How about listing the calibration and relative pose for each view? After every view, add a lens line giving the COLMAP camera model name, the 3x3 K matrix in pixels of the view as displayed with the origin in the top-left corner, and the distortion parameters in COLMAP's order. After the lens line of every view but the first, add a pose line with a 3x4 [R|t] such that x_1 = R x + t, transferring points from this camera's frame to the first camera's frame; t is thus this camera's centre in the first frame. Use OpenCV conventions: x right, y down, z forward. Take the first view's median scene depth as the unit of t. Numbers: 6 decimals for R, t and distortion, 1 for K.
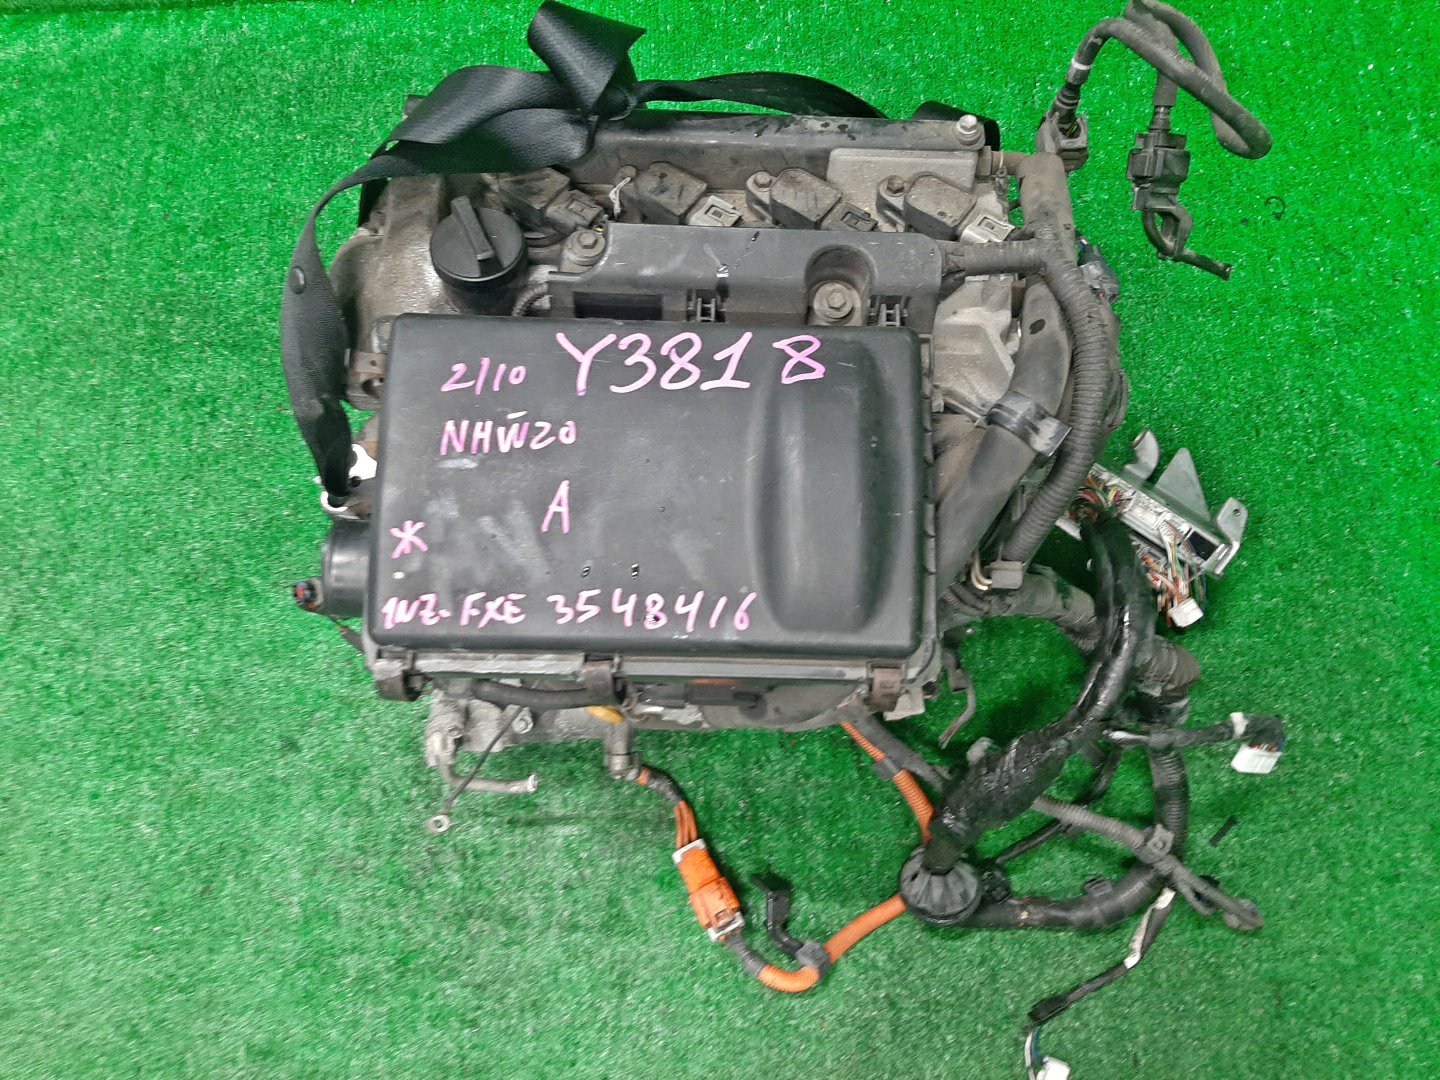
lens RADIAL K [[1105.7, 0, 752.0], [0, 1105.7, 539.7], [0, 0, 1]] dist [0.056620, -0.102980]
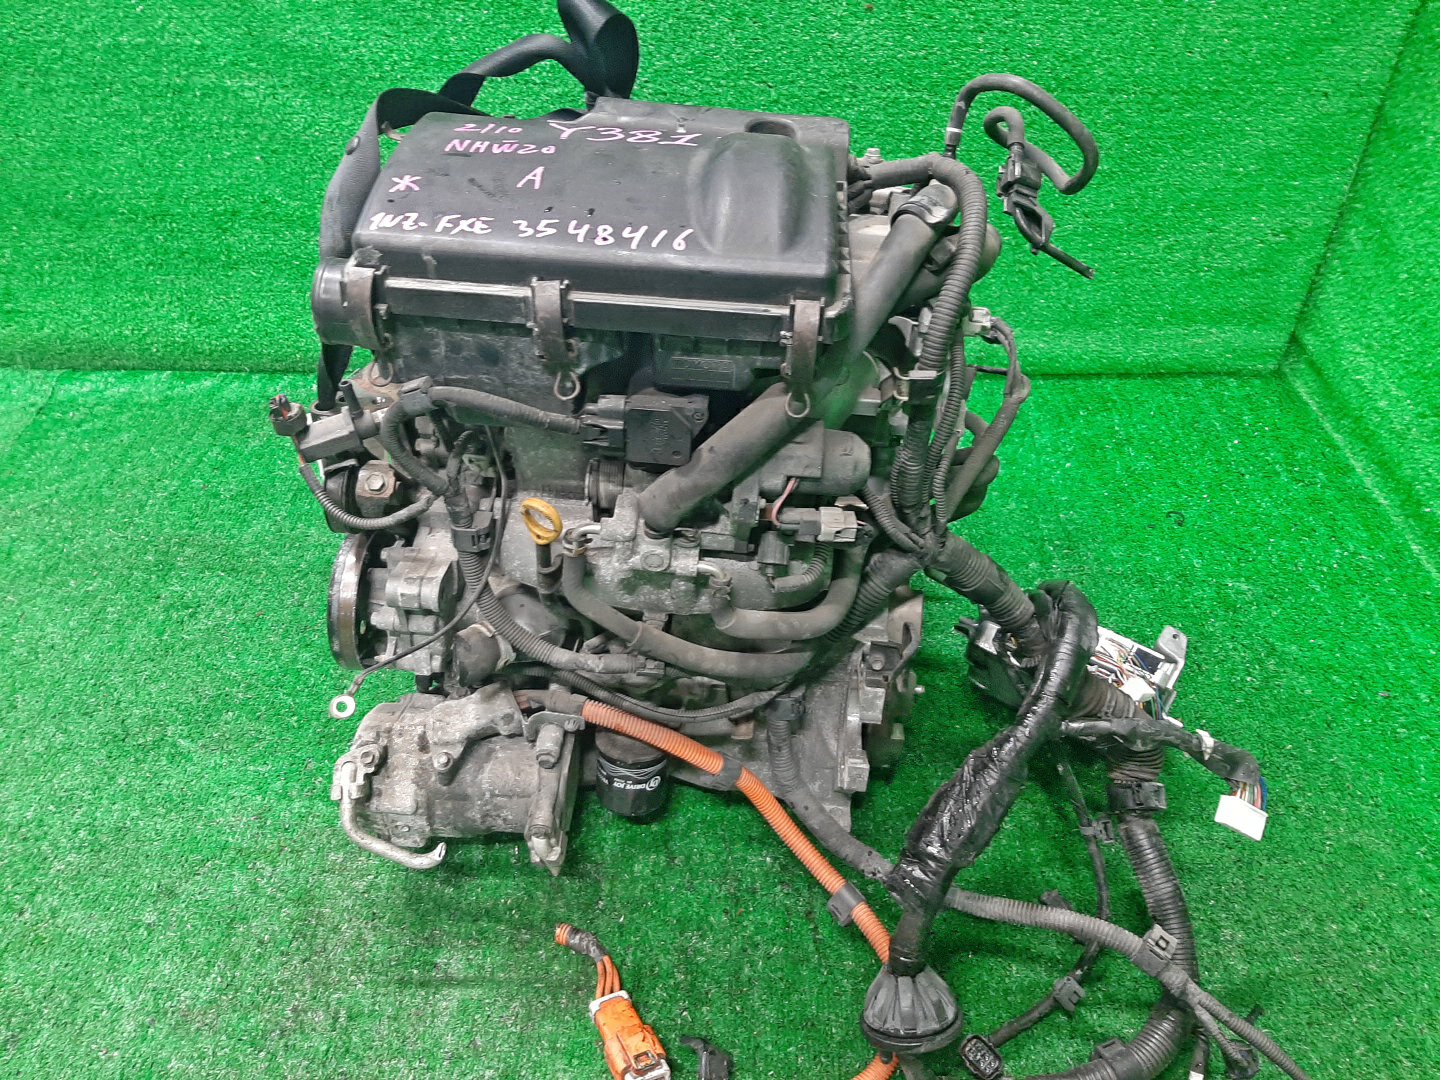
lens RADIAL K [[1105.7, 0, 752.0], [0, 1105.7, 539.7], [0, 0, 1]] dist [0.056620, -0.102980]
pose [[0.999504, 0.031184, 0.004390, 0.037202], [-0.022439, 0.803043, -0.595498, 0.525446], [-0.022095, 0.595104, 0.803345, 0.131608]]
